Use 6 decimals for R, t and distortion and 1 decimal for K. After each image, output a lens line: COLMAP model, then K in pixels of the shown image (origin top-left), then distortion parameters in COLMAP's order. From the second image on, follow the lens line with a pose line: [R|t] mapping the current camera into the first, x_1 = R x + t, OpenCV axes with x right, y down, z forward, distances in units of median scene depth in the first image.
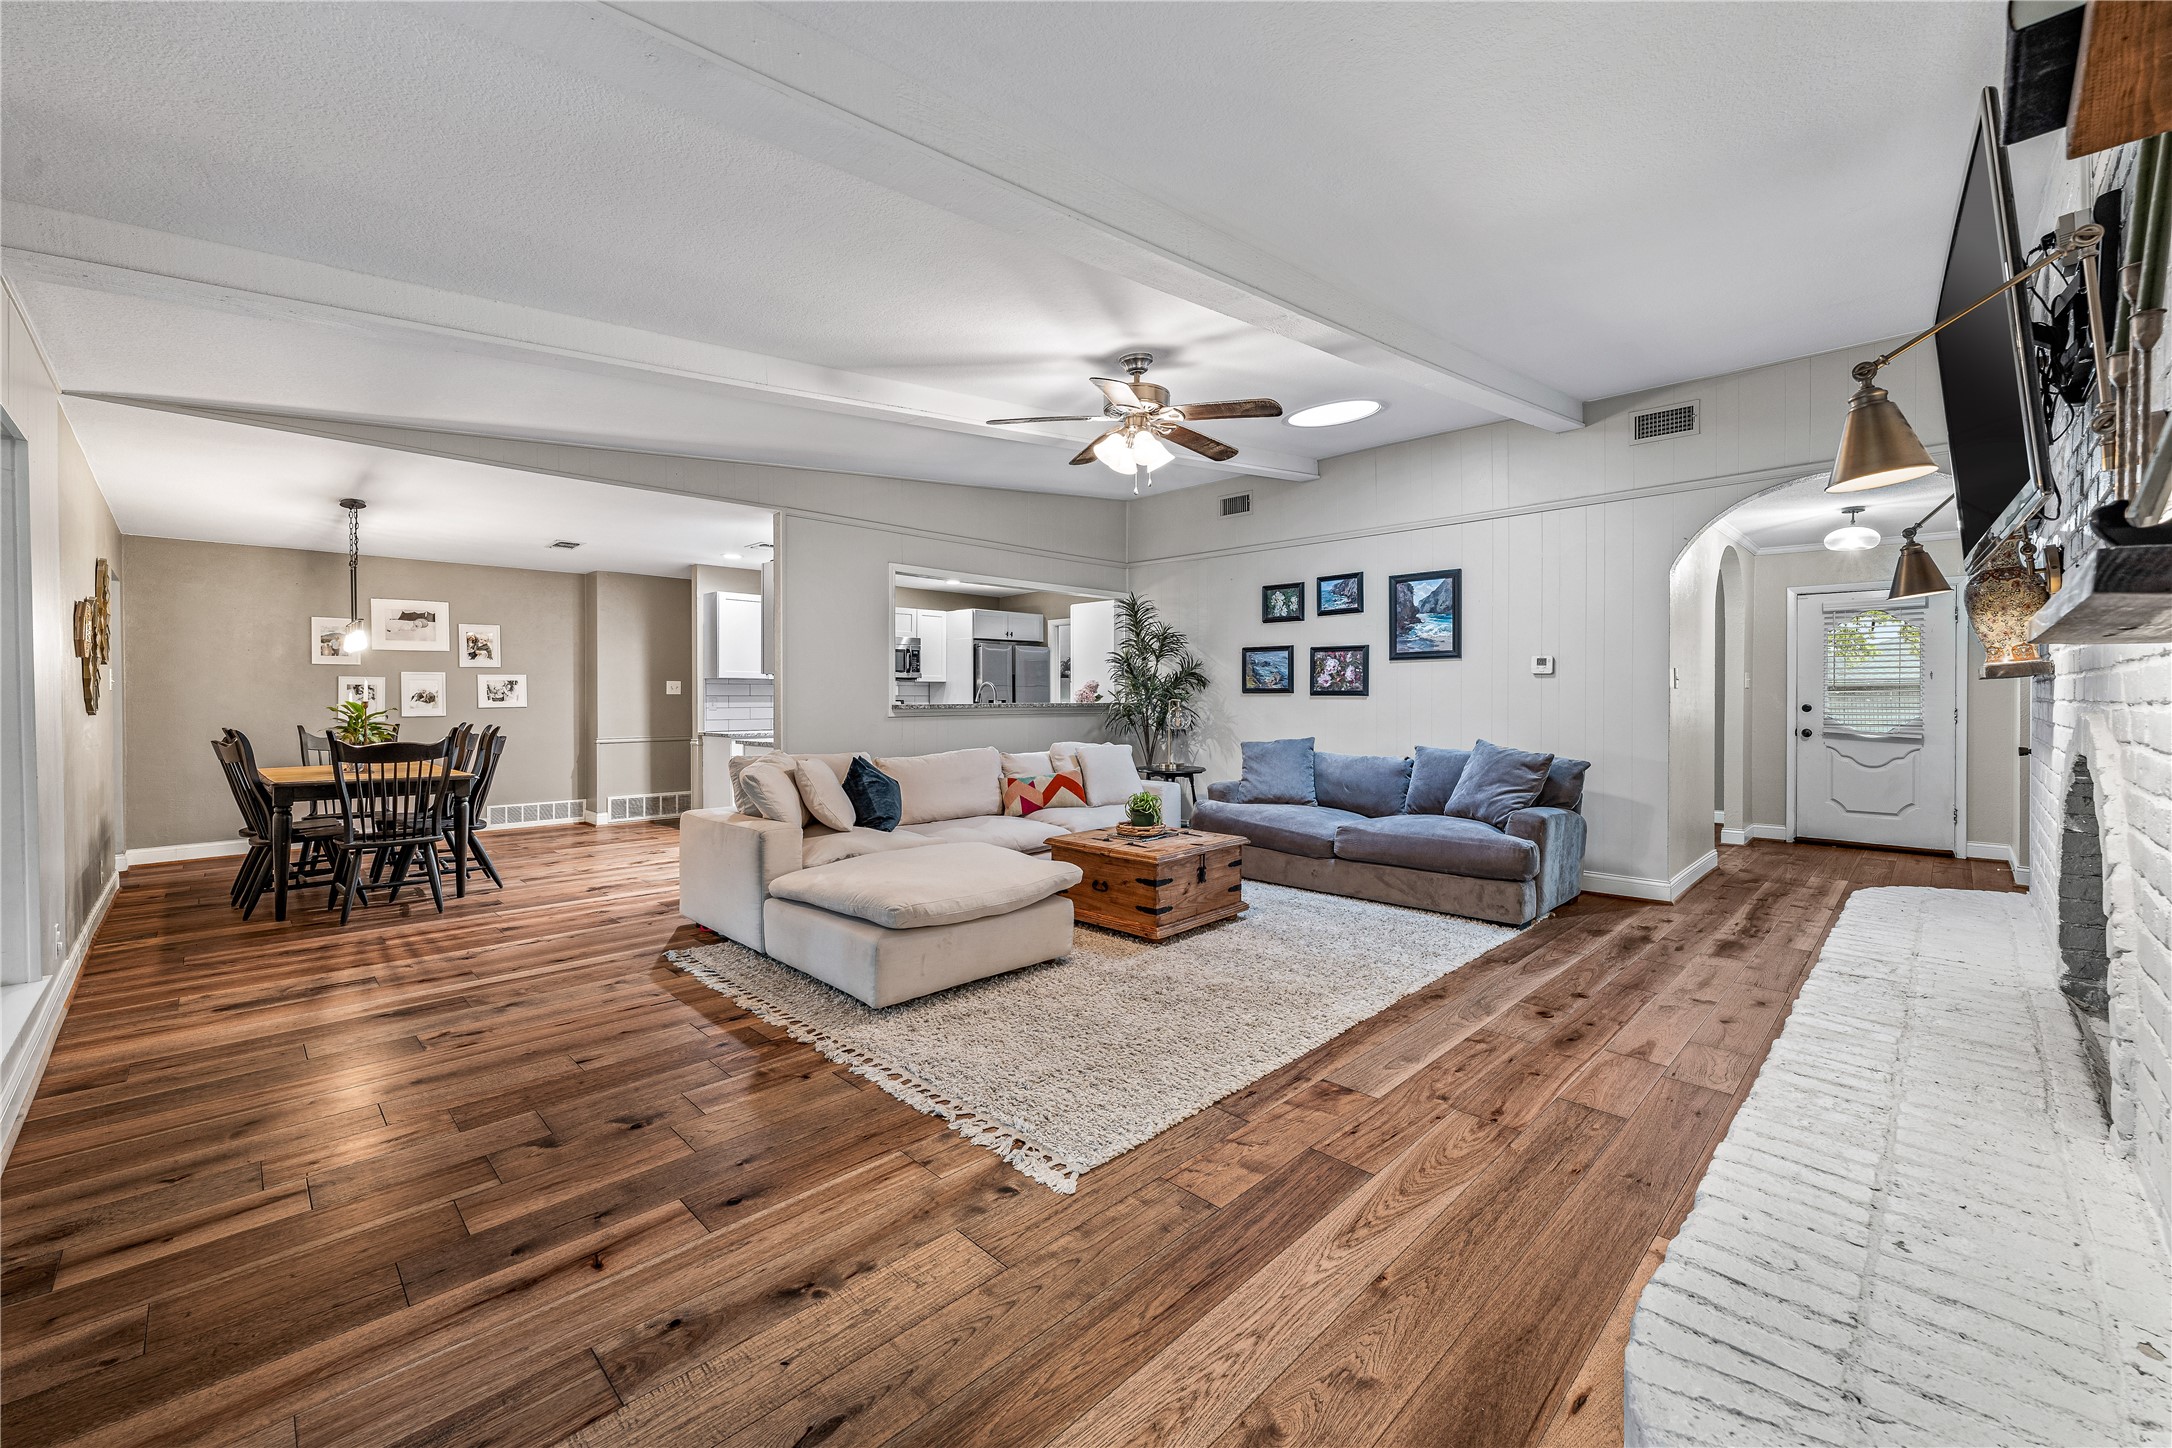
lens RADIAL K [[870.3, 0, 1085.7], [0, 870.3, 699.7], [0, 0, 1]] dist [0.002613, 0.000051]
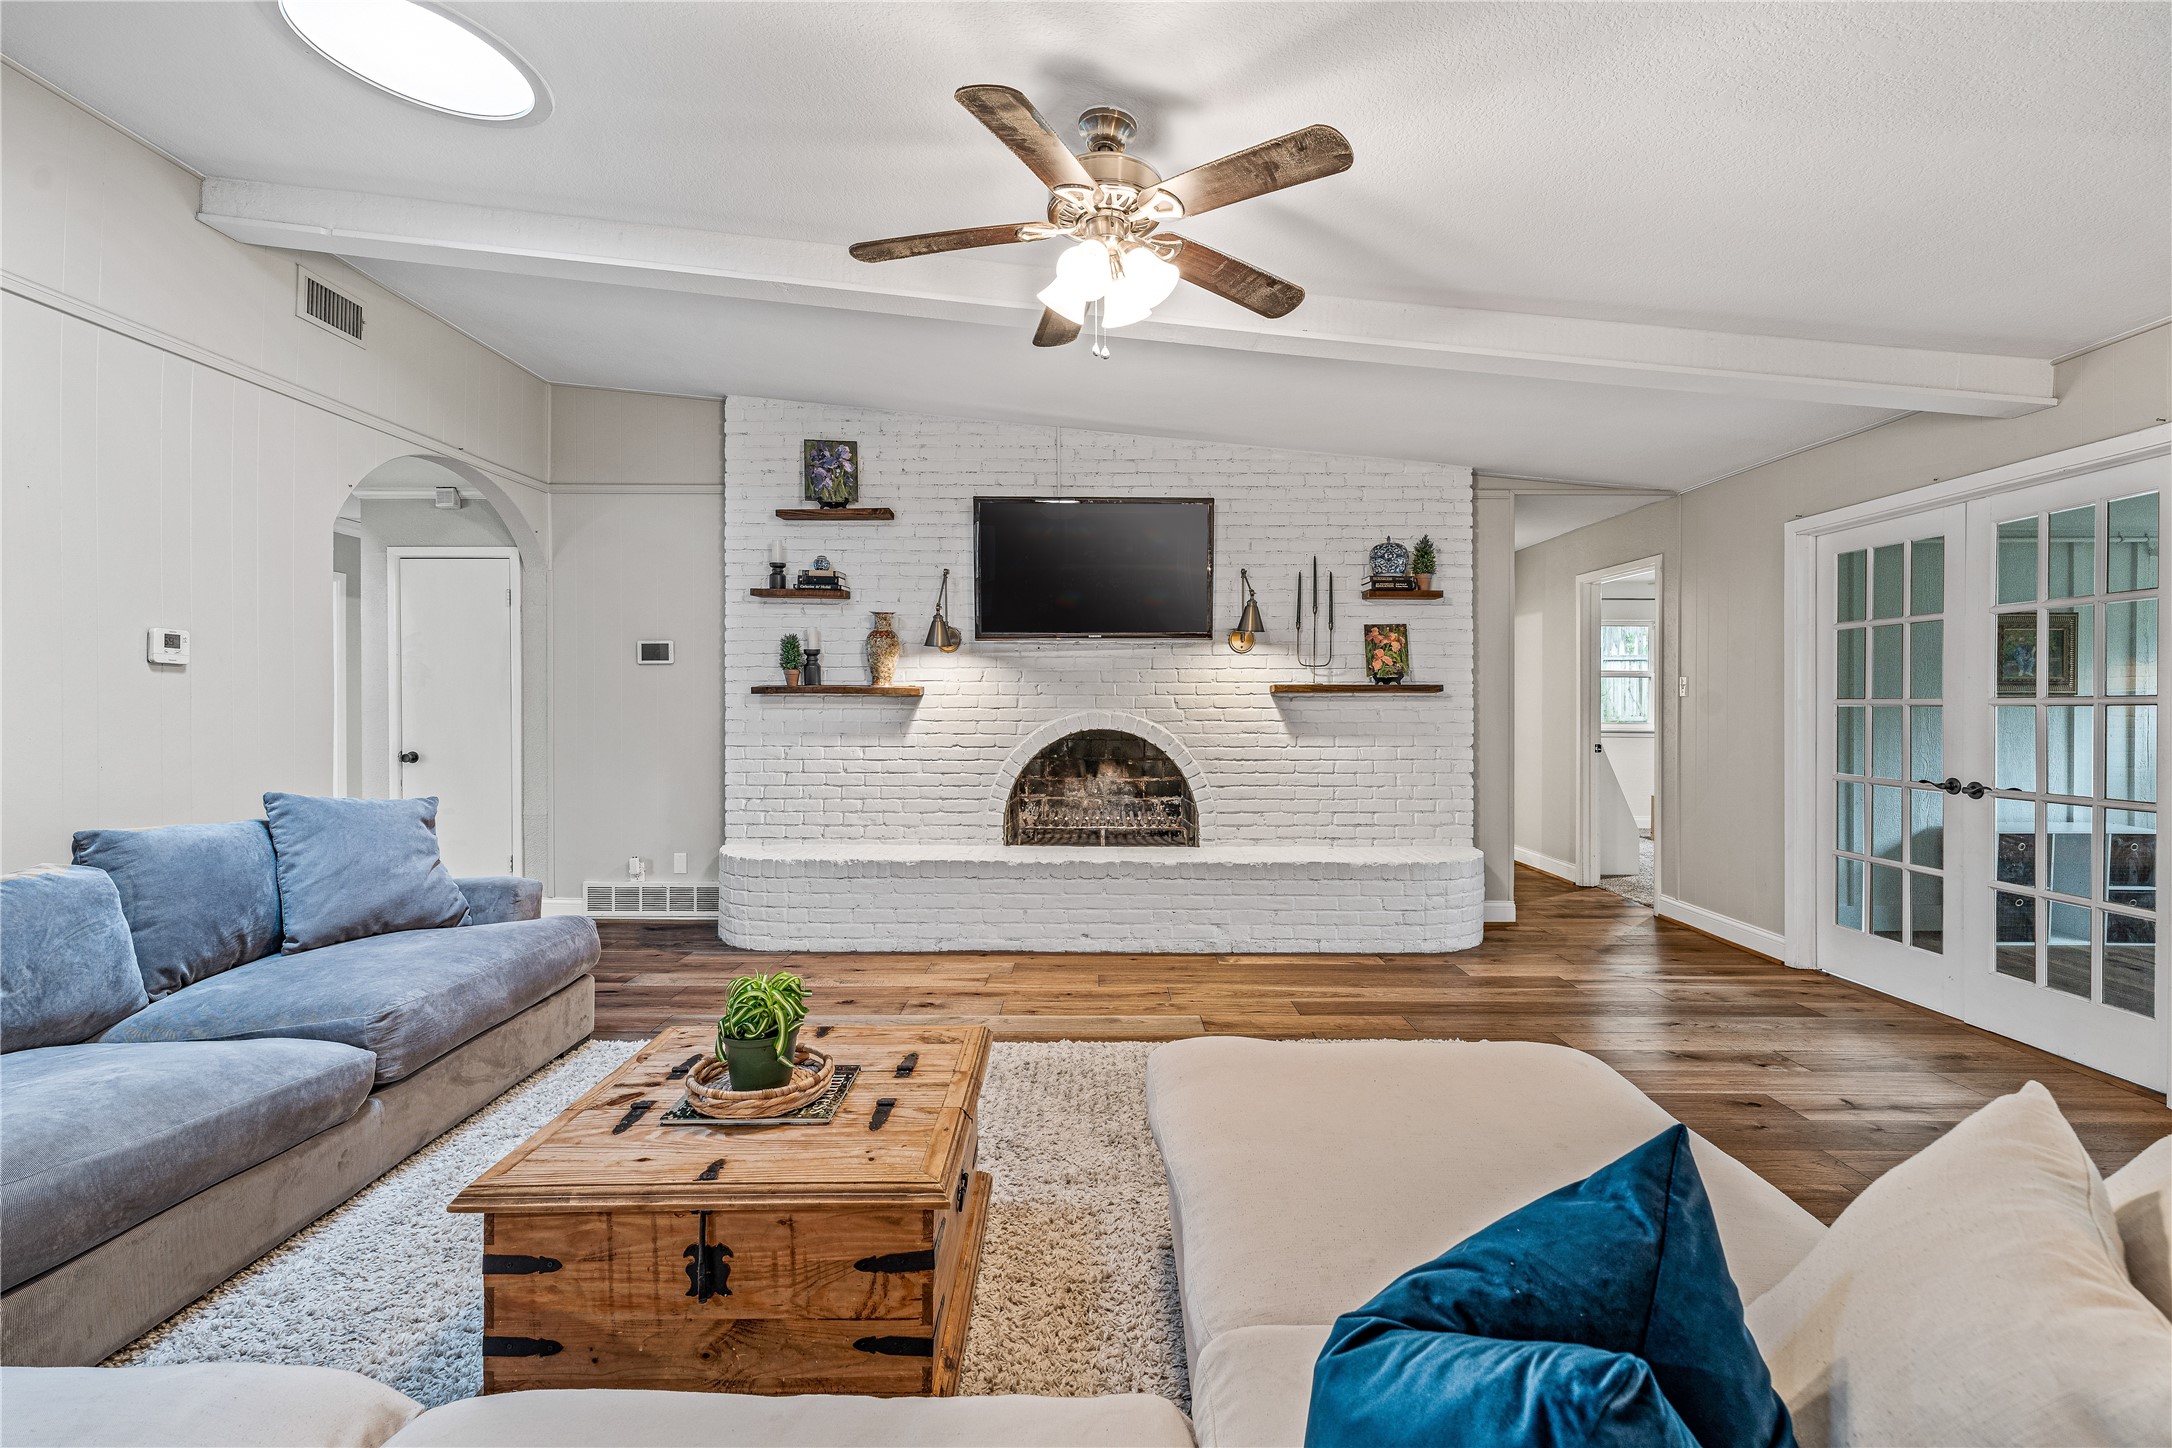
lens RADIAL K [[941.6, 0, 1096.6], [0, 941.6, 706.4], [0, 0, 1]] dist [-0.000346, 0.000083]
pose [[-0.707774, -0.003244, 0.706432, -0.246756], [0.001925, 0.999977, 0.006520, -0.006632], [-0.706437, 0.005975, -0.707751, 0.944825]]
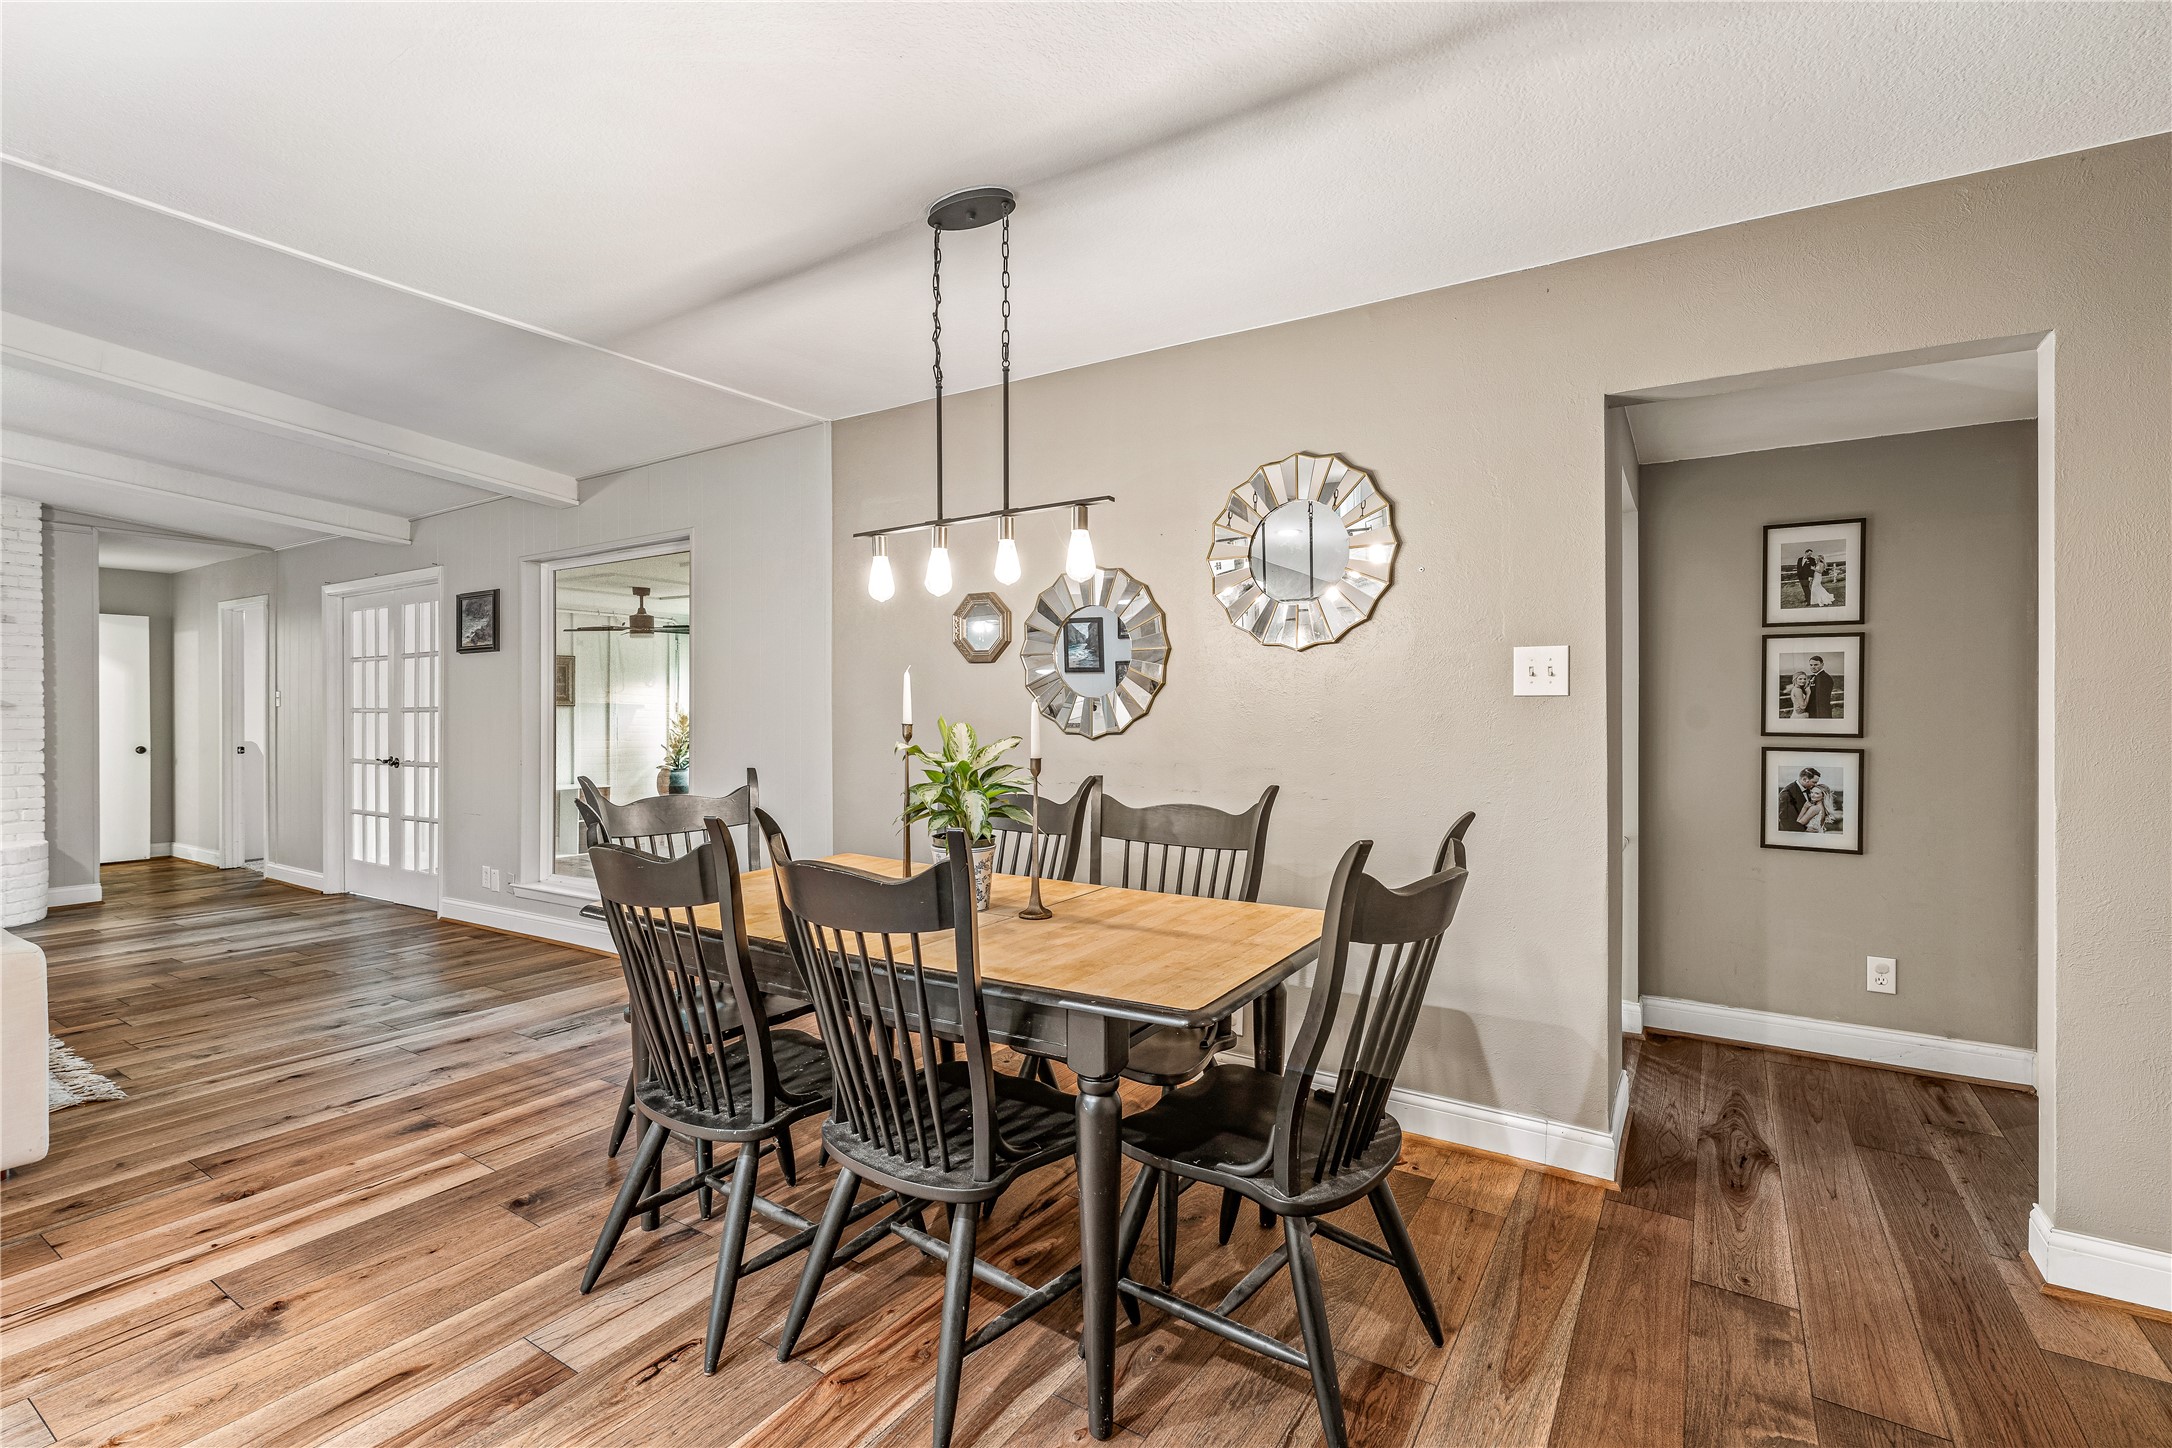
lens RADIAL K [[970.4, 0, 1086.0], [0, 970.4, 724.0], [0, 0, 1]] dist [-0.005374, -0.000702]
pose [[-0.976337, 0.003201, -0.216233, -0.725850], [0.000287, 0.999909, 0.013509, -0.003952], [0.216257, 0.013127, -0.976248, 1.300884]]
